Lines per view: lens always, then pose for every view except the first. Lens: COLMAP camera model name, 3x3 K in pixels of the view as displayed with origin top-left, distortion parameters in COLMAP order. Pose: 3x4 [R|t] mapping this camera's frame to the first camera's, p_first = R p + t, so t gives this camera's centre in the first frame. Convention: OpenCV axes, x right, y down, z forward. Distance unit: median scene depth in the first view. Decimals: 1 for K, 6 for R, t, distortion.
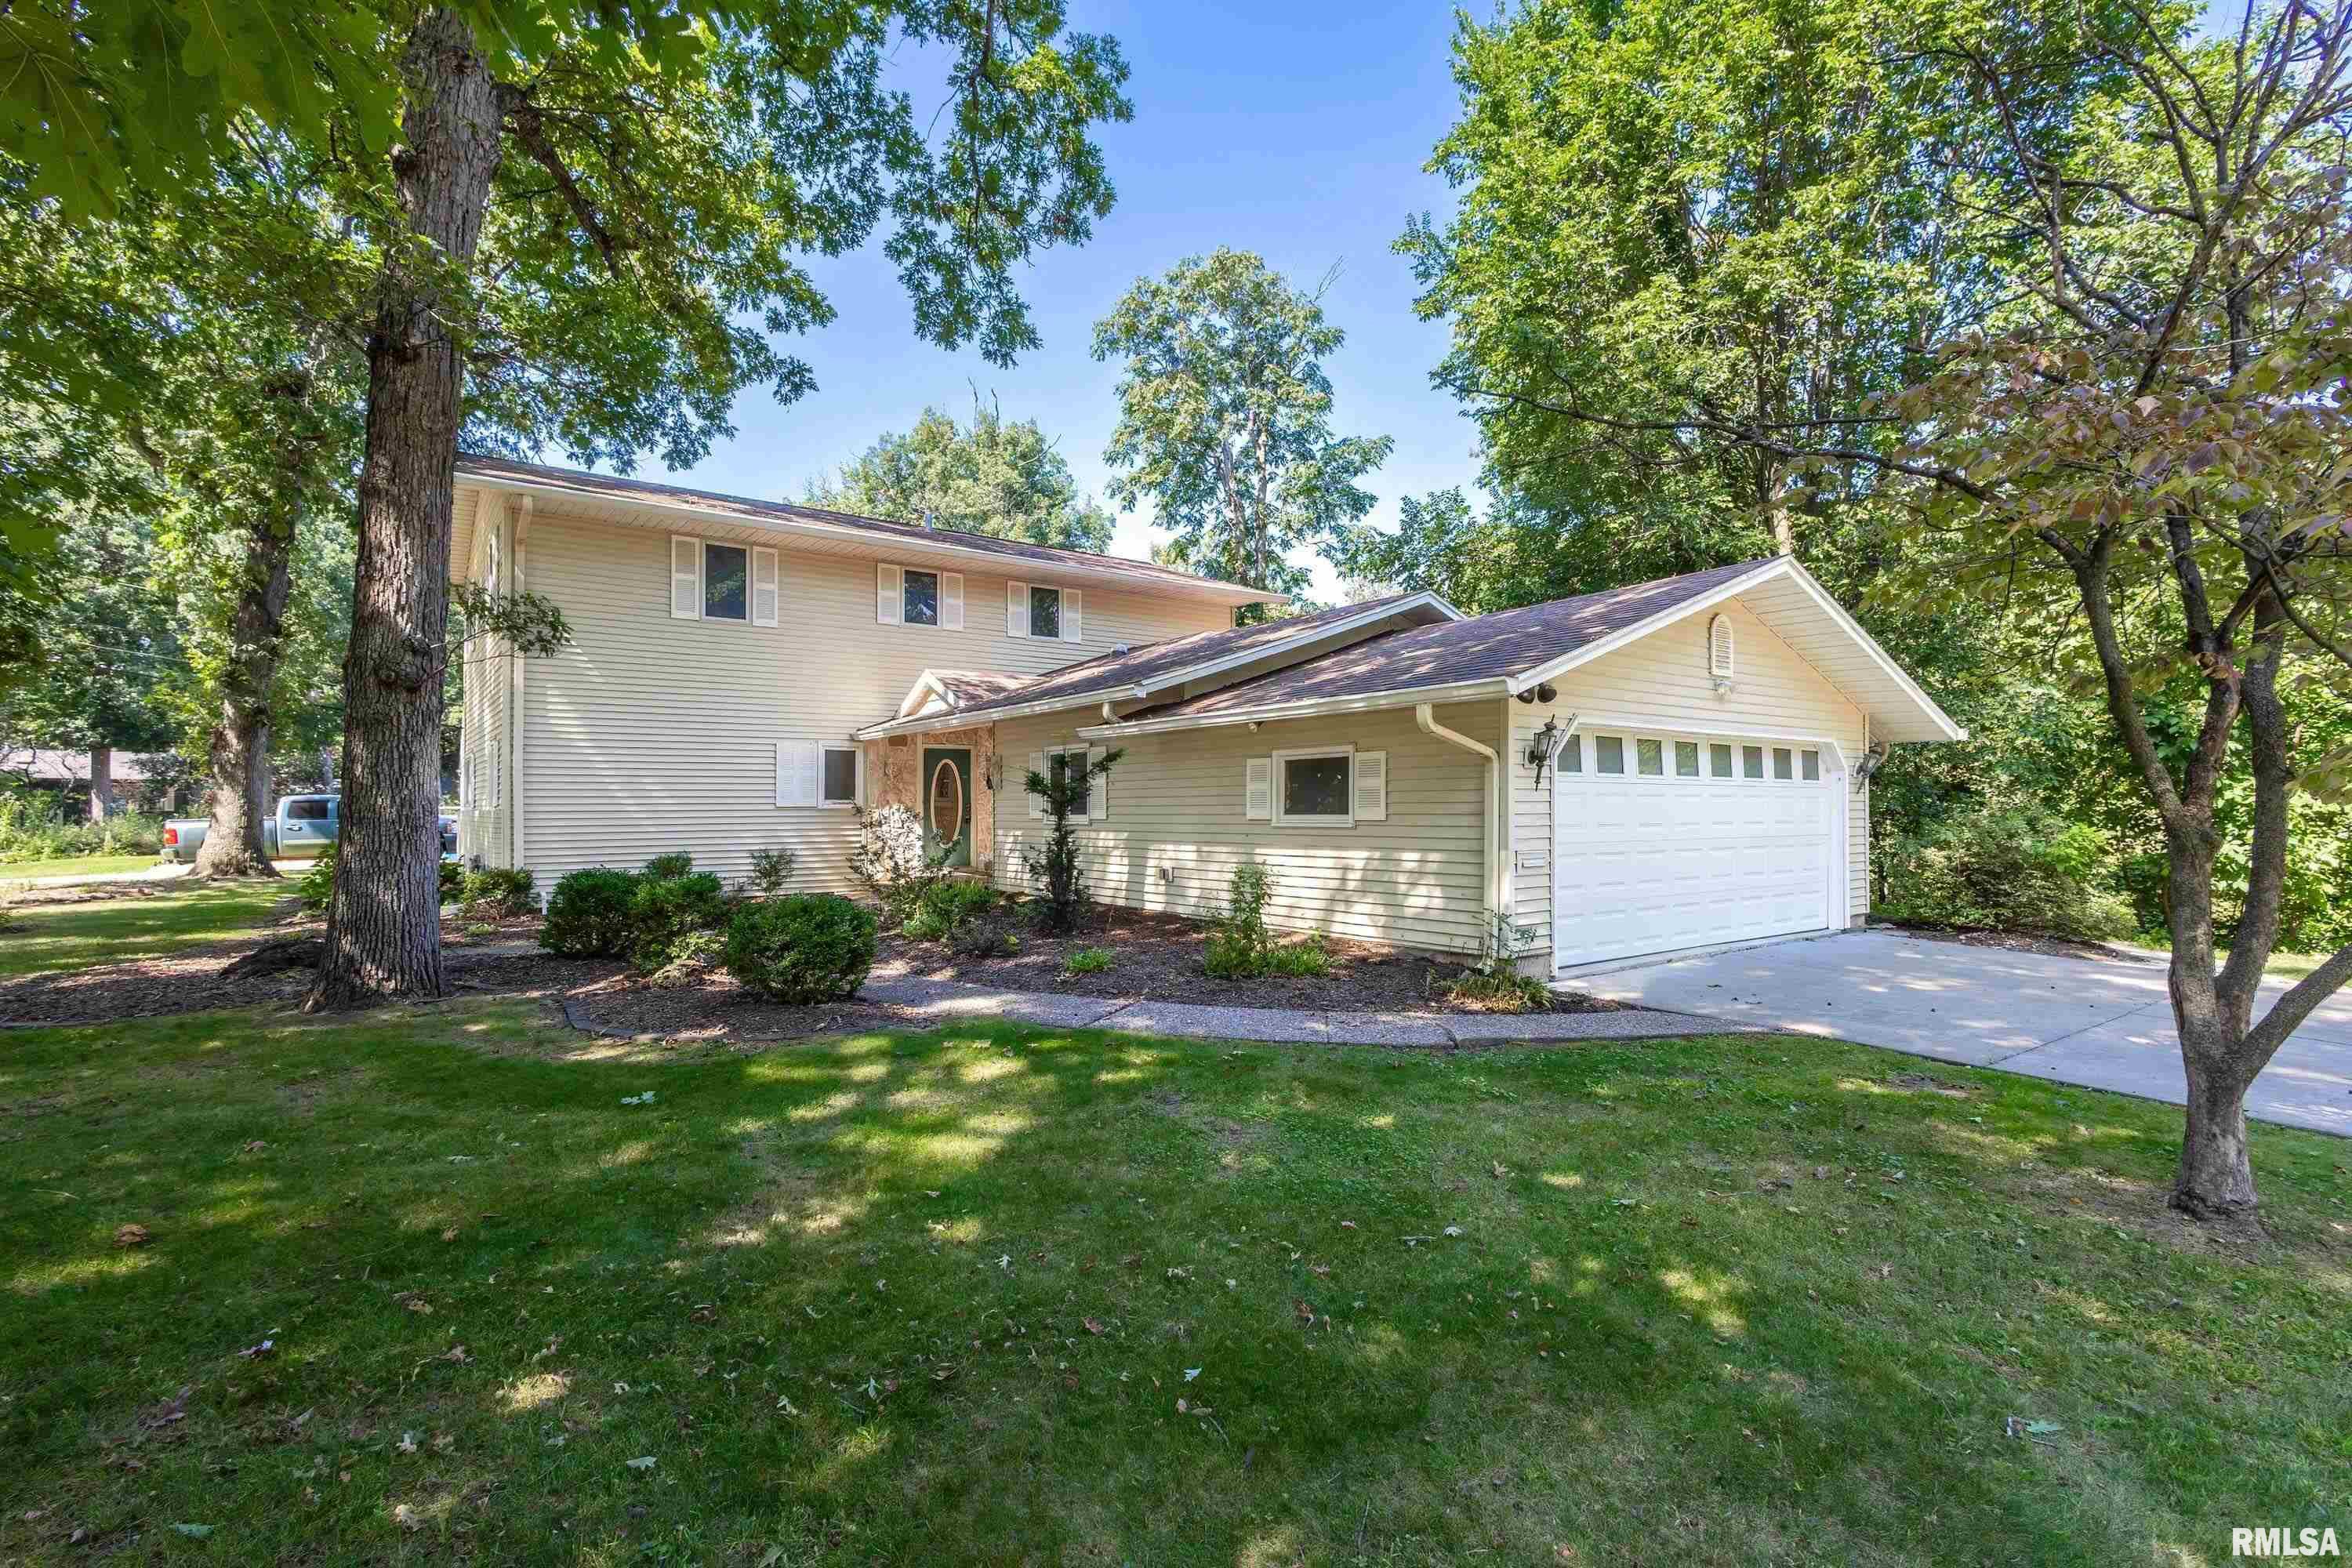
lens RADIAL K [[1092.8, 0, 1173.3], [0, 1092.8, 793.4], [0, 0, 1]] dist [0.004998, 0.000802]
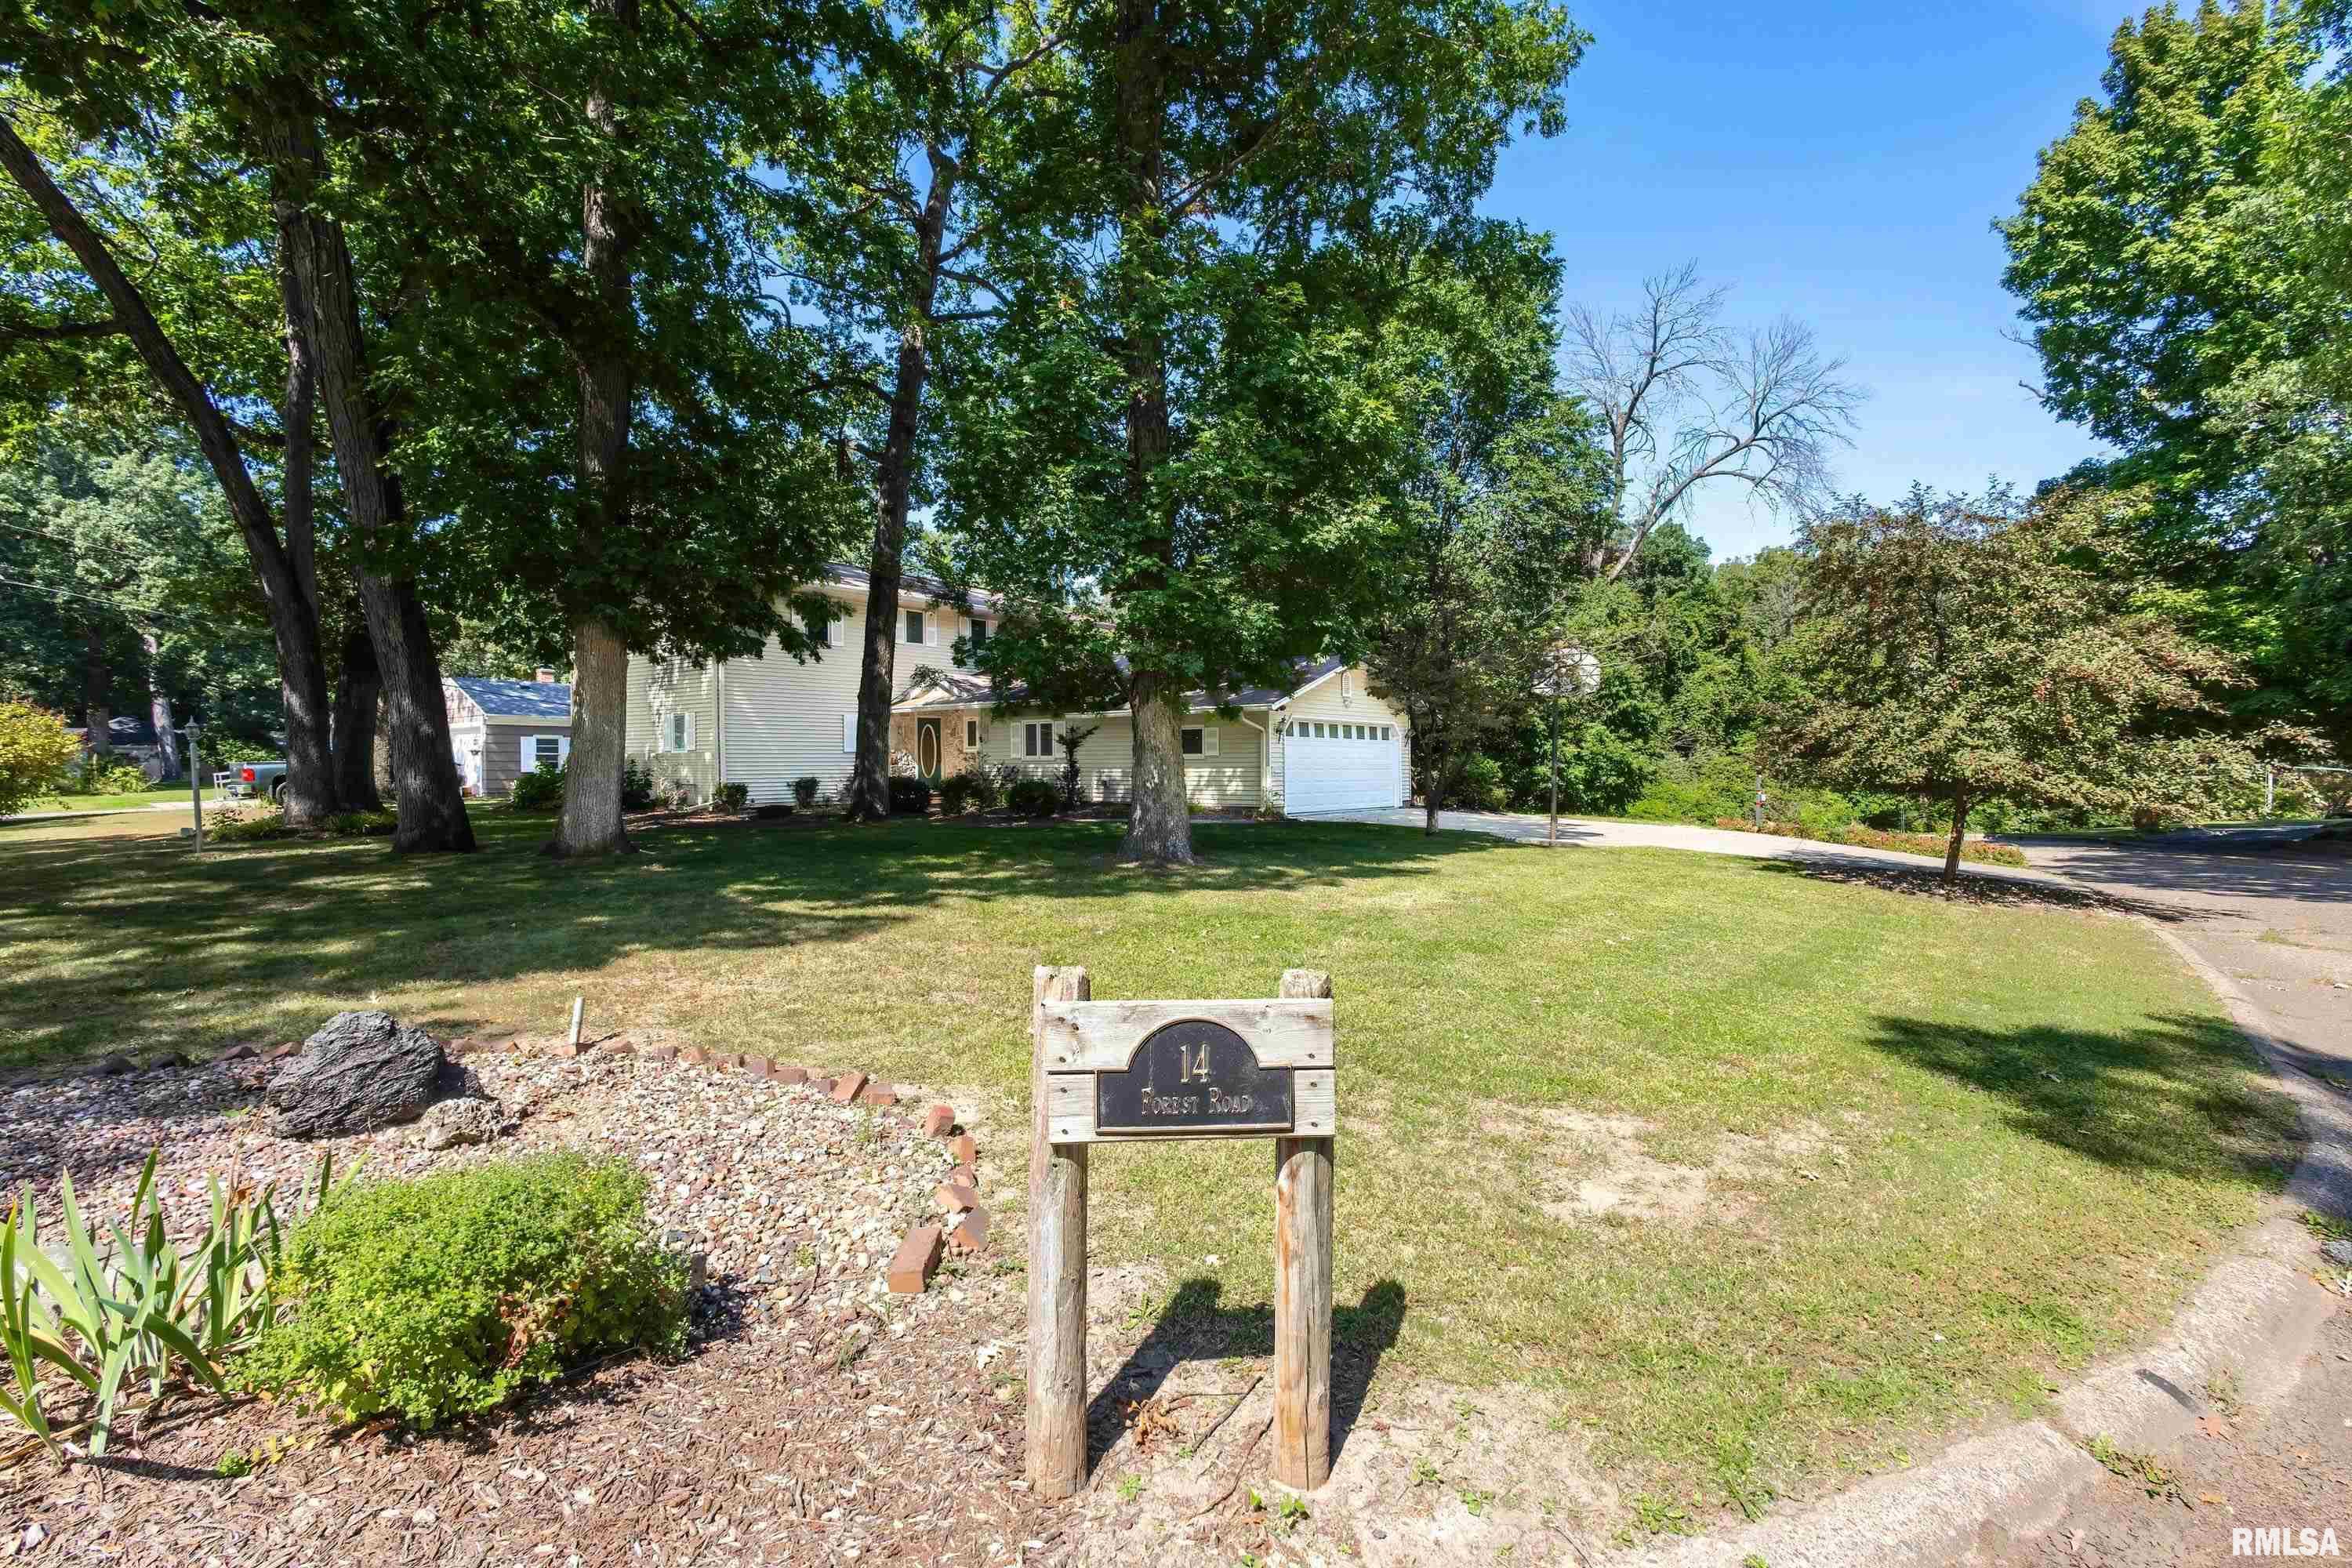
lens RADIAL K [[1092.8, 0, 1179.6], [0, 1092.8, 777.0], [0, 0, 1]] dist [0.004998, 0.000802]
pose [[0.962004, -0.001245, 0.273031, -0.484674], [-0.005308, 0.999715, 0.023261, 0.013768], [-0.272983, -0.023827, 0.961724, -1.156119]]
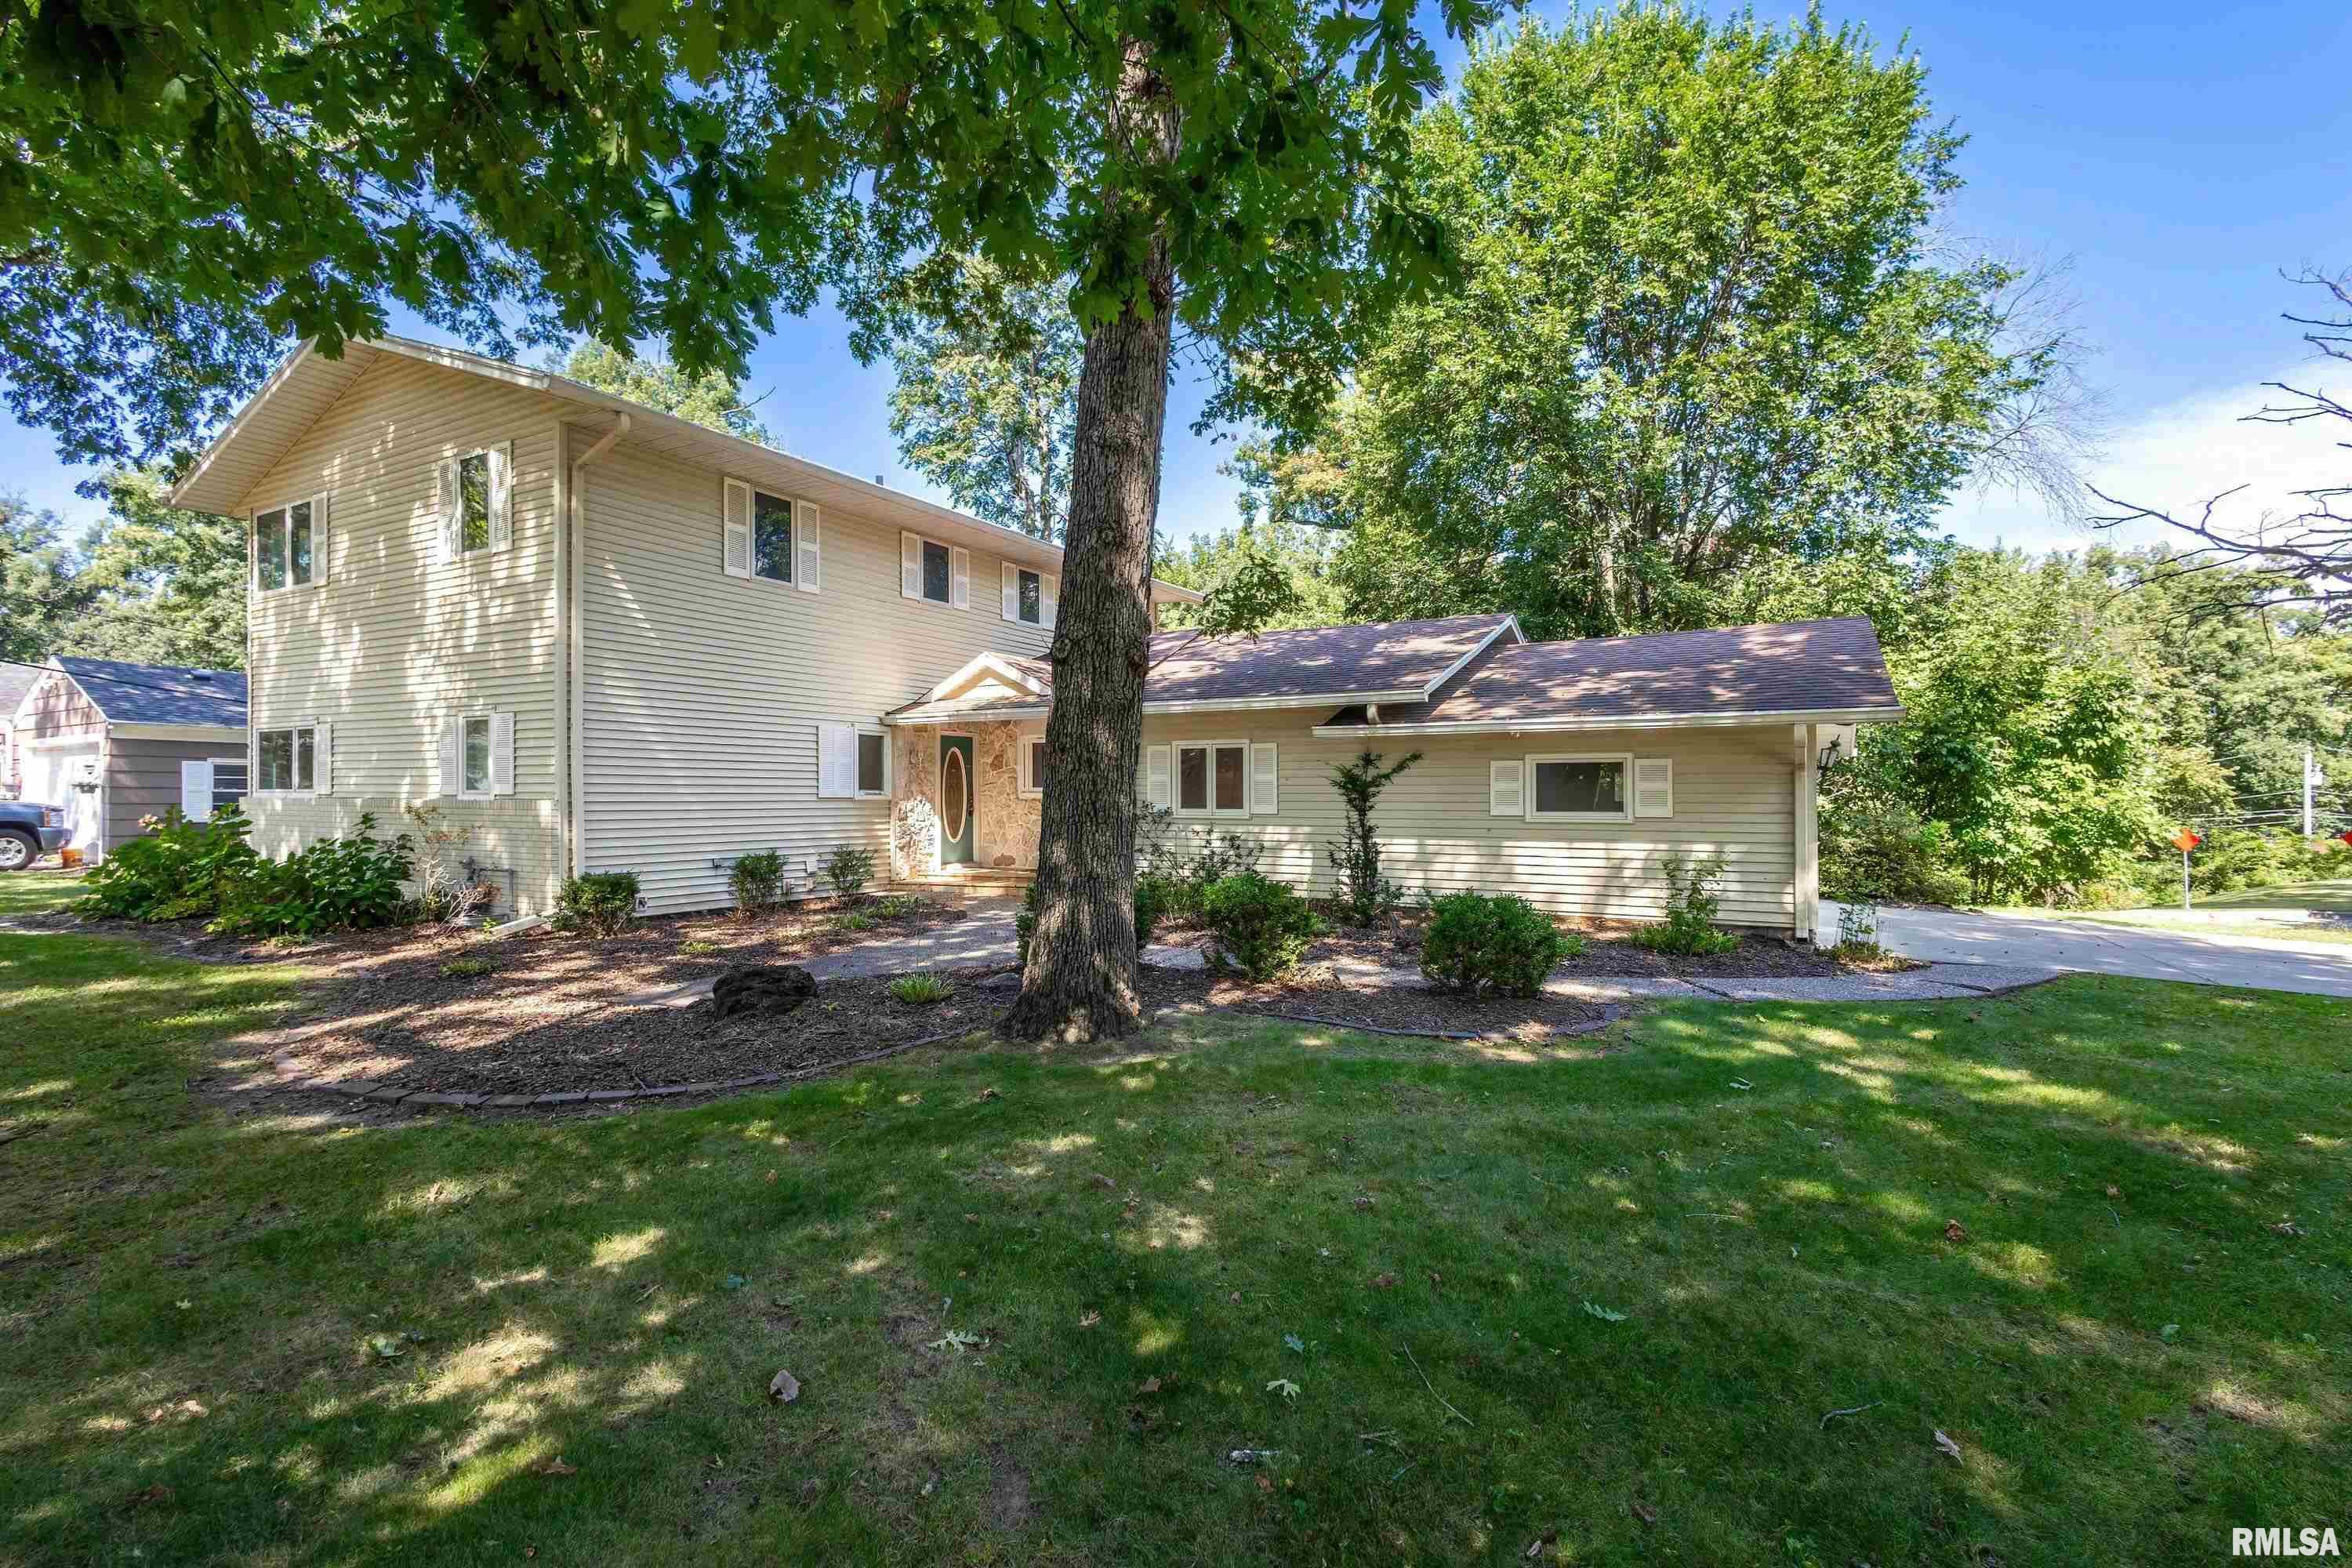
lens RADIAL K [[1092.8, 0, 1172.6], [0, 1092.8, 787.8], [0, 0, 1]] dist [0.004998, 0.000802]
pose [[0.915913, 0.011826, 0.401203, -0.678927], [-0.014113, 0.999897, 0.002744, -0.002794], [-0.401129, -0.008176, 0.915985, 0.115177]]
